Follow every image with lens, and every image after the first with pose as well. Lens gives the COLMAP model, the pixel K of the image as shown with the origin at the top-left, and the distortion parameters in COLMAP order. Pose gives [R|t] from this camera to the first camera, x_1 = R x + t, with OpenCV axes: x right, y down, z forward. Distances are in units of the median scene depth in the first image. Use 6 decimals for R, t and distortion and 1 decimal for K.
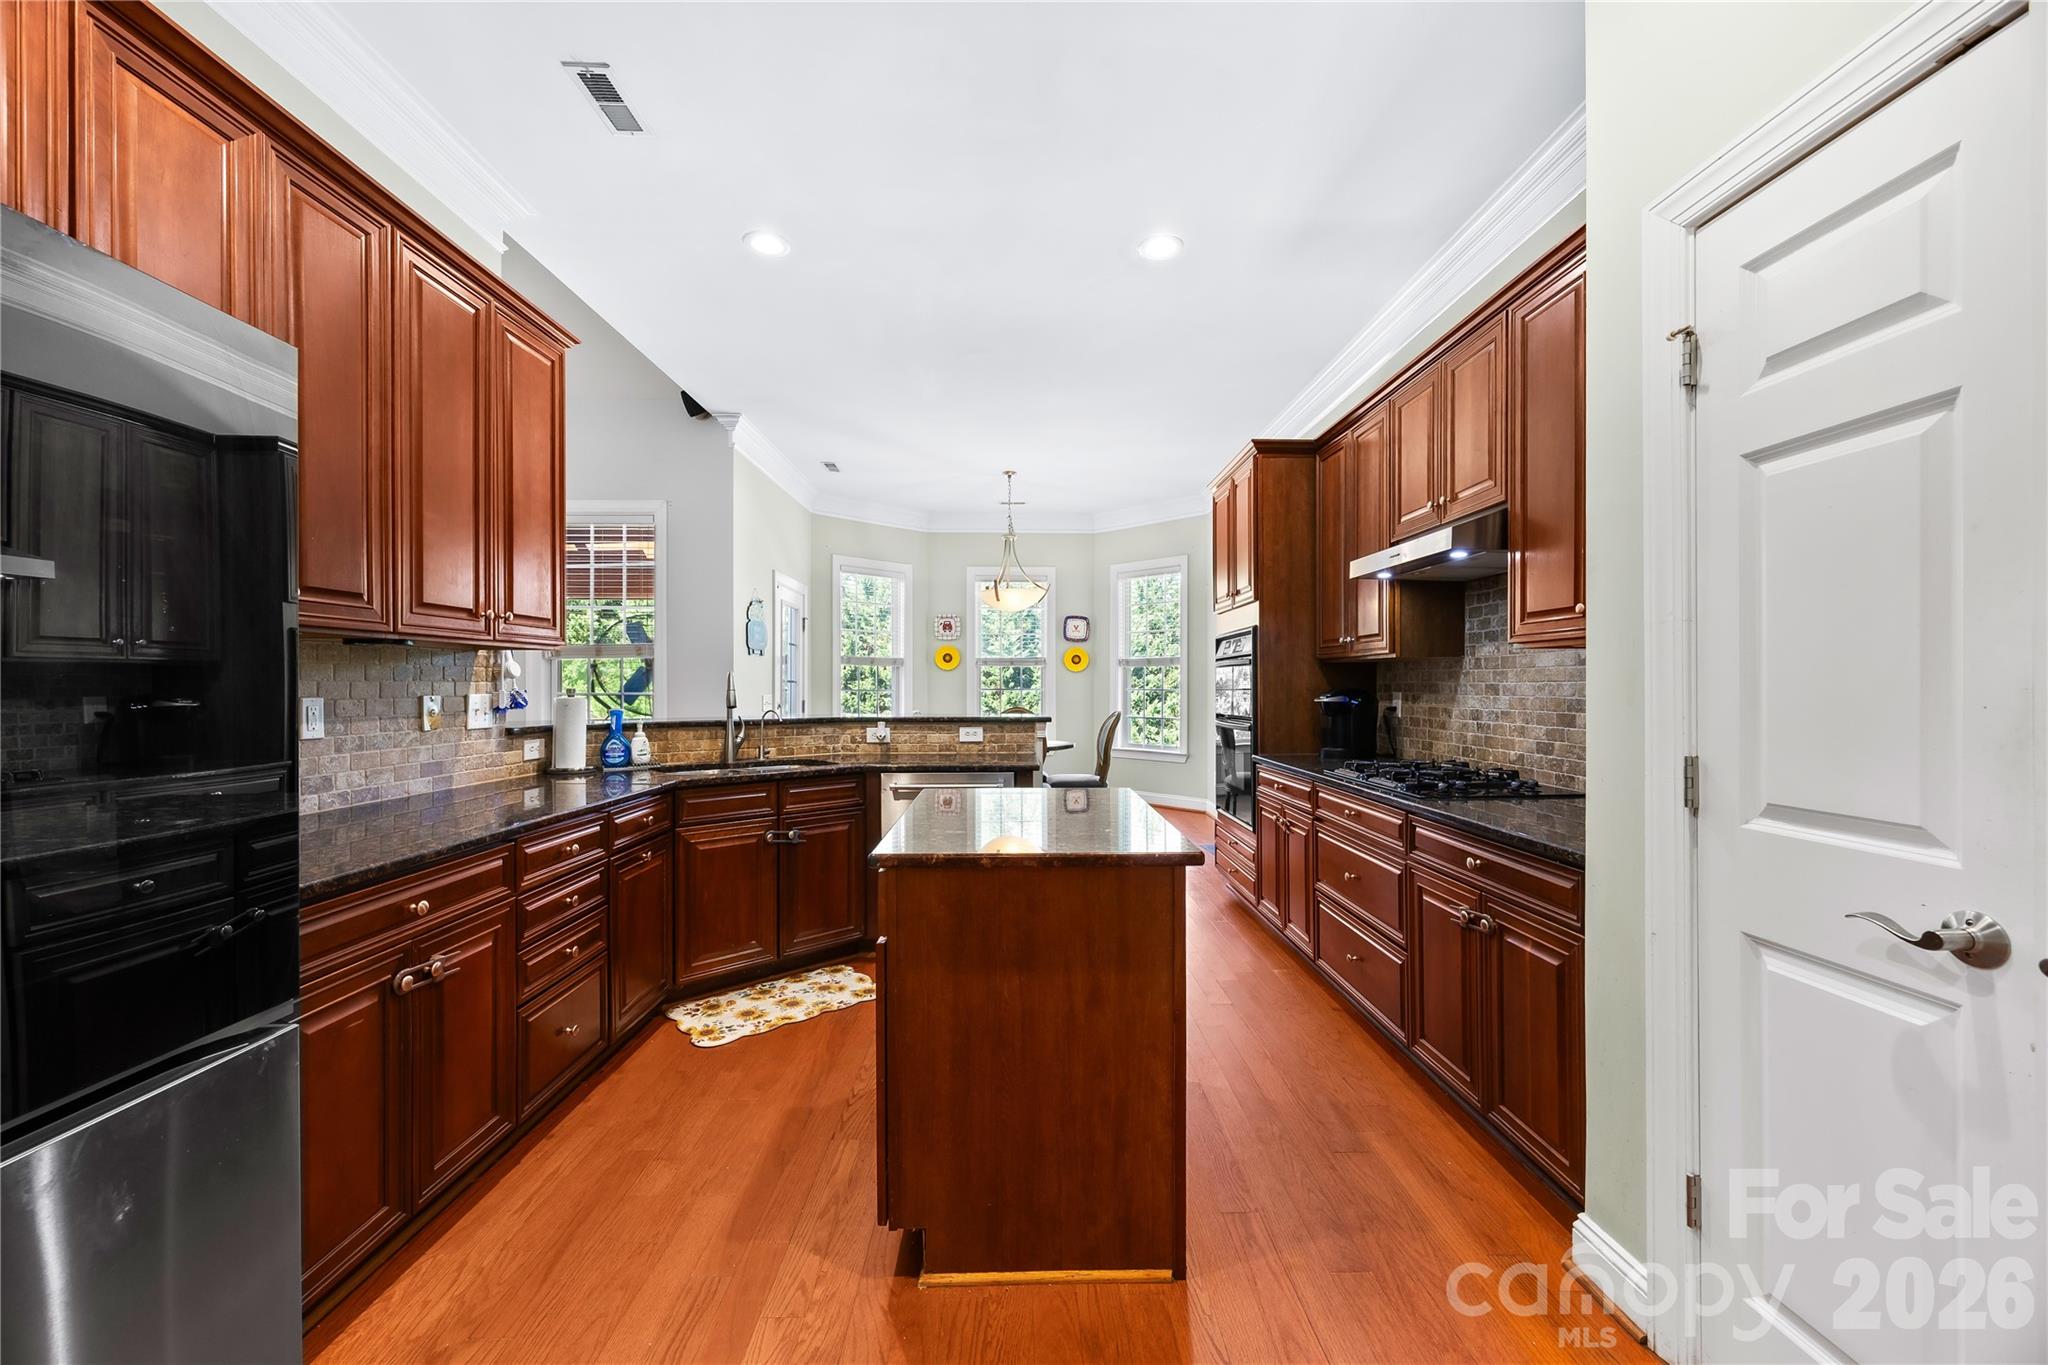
lens RADIAL K [[786.5, 0, 1033.4], [0, 786.5, 686.6], [0, 0, 1]] dist [-0.000606, -0.000080]
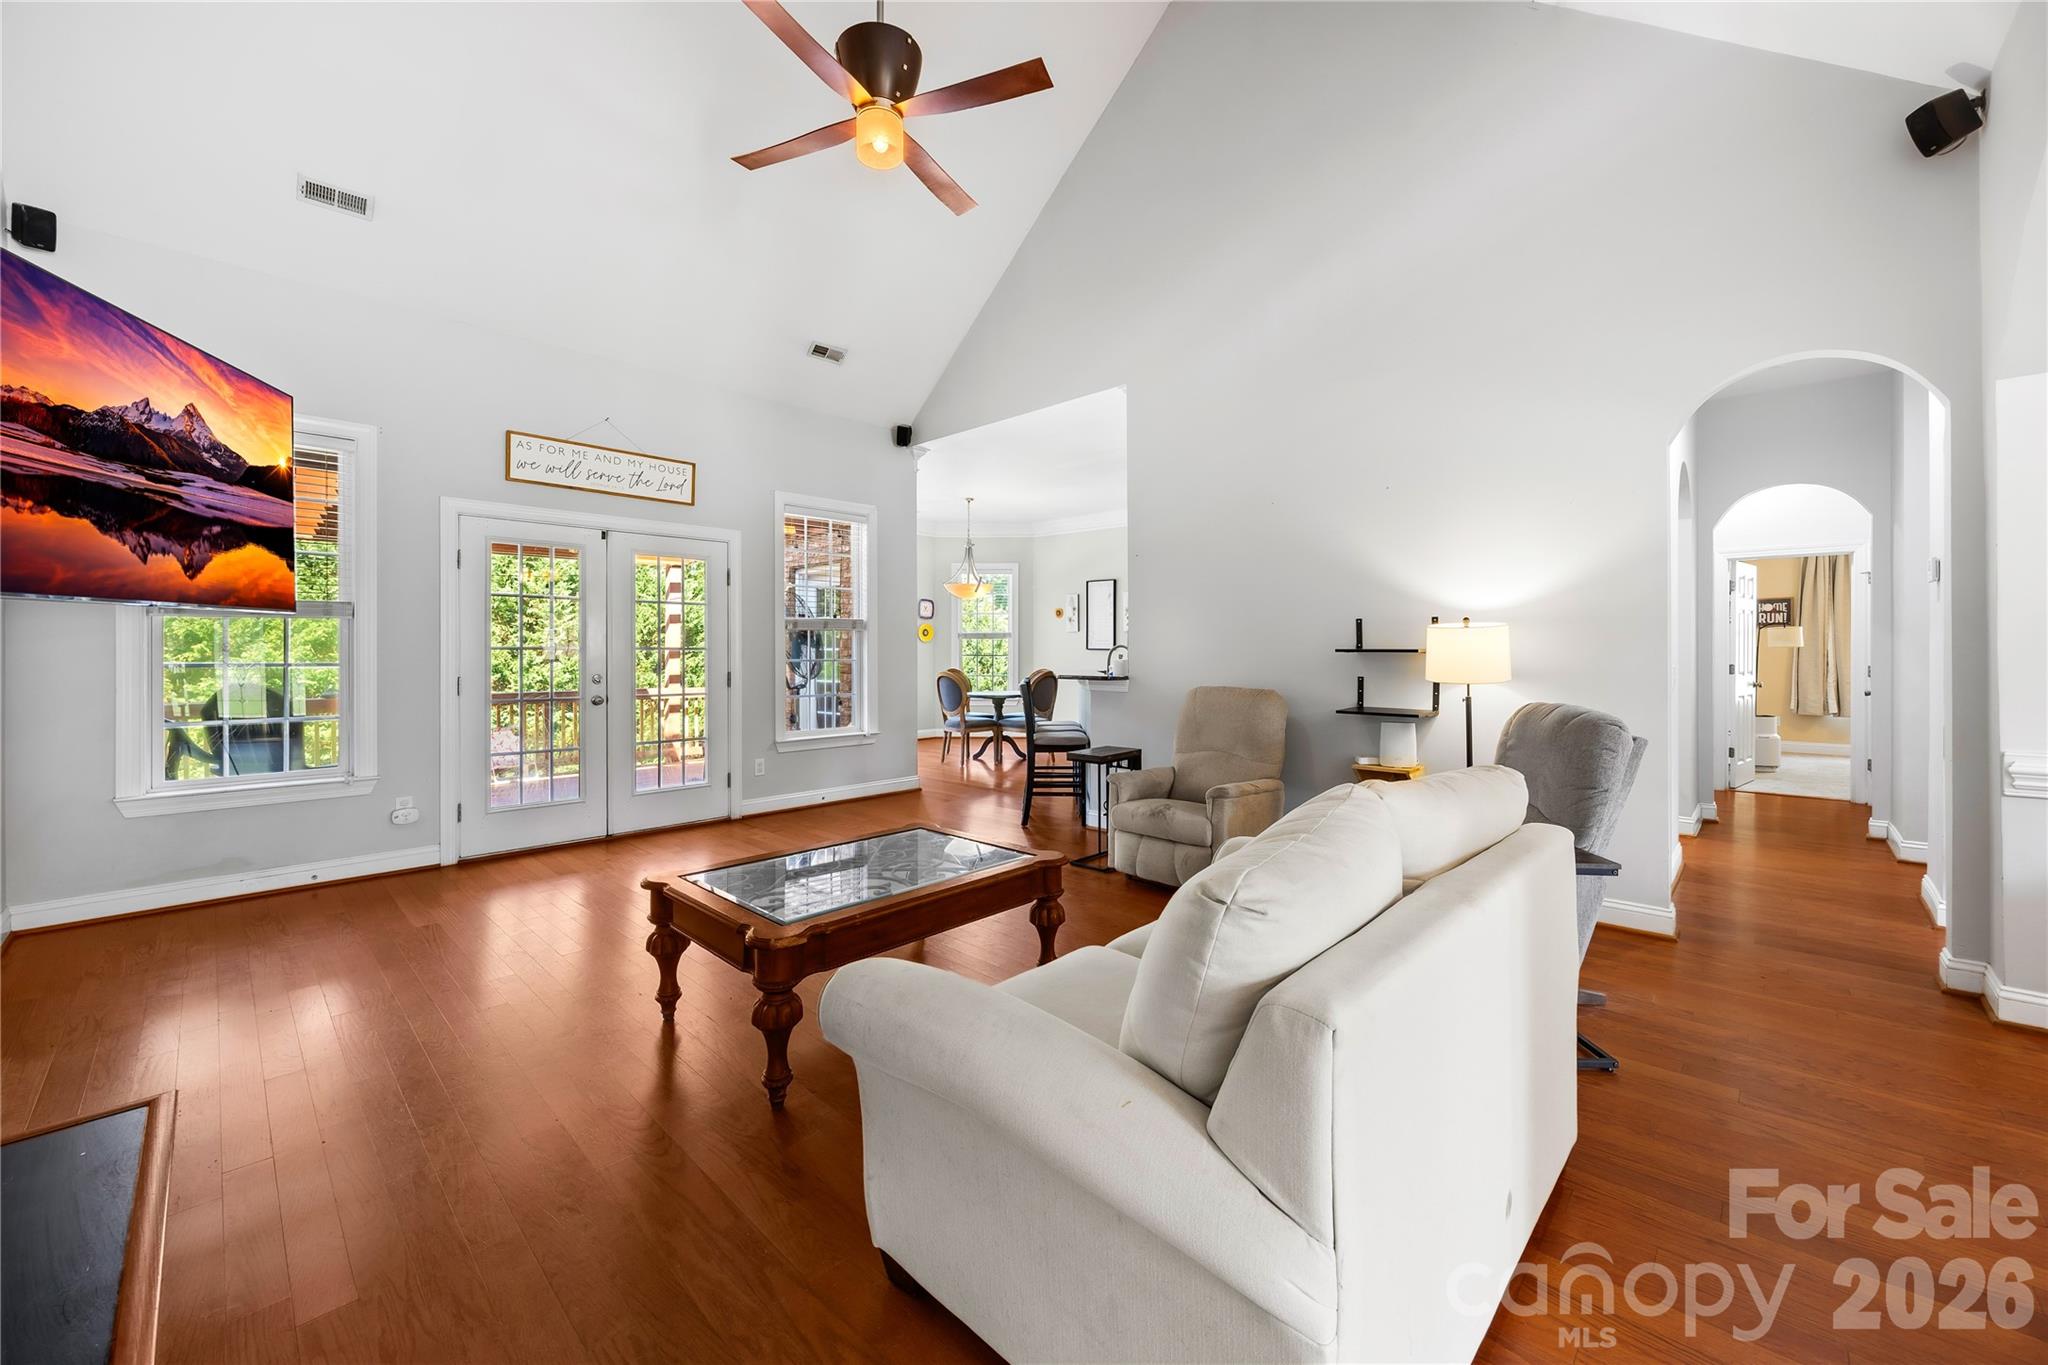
lens RADIAL K [[807.8, 0, 977.1], [0, 807.8, 677.2], [0, 0, 1]] dist [-0.010242, -0.000237]
pose [[0.742191, -0.021190, 0.669853, -2.017590], [0.002706, 0.999587, 0.028623, 0.004295], [-0.670183, -0.019431, 0.741942, -0.143994]]
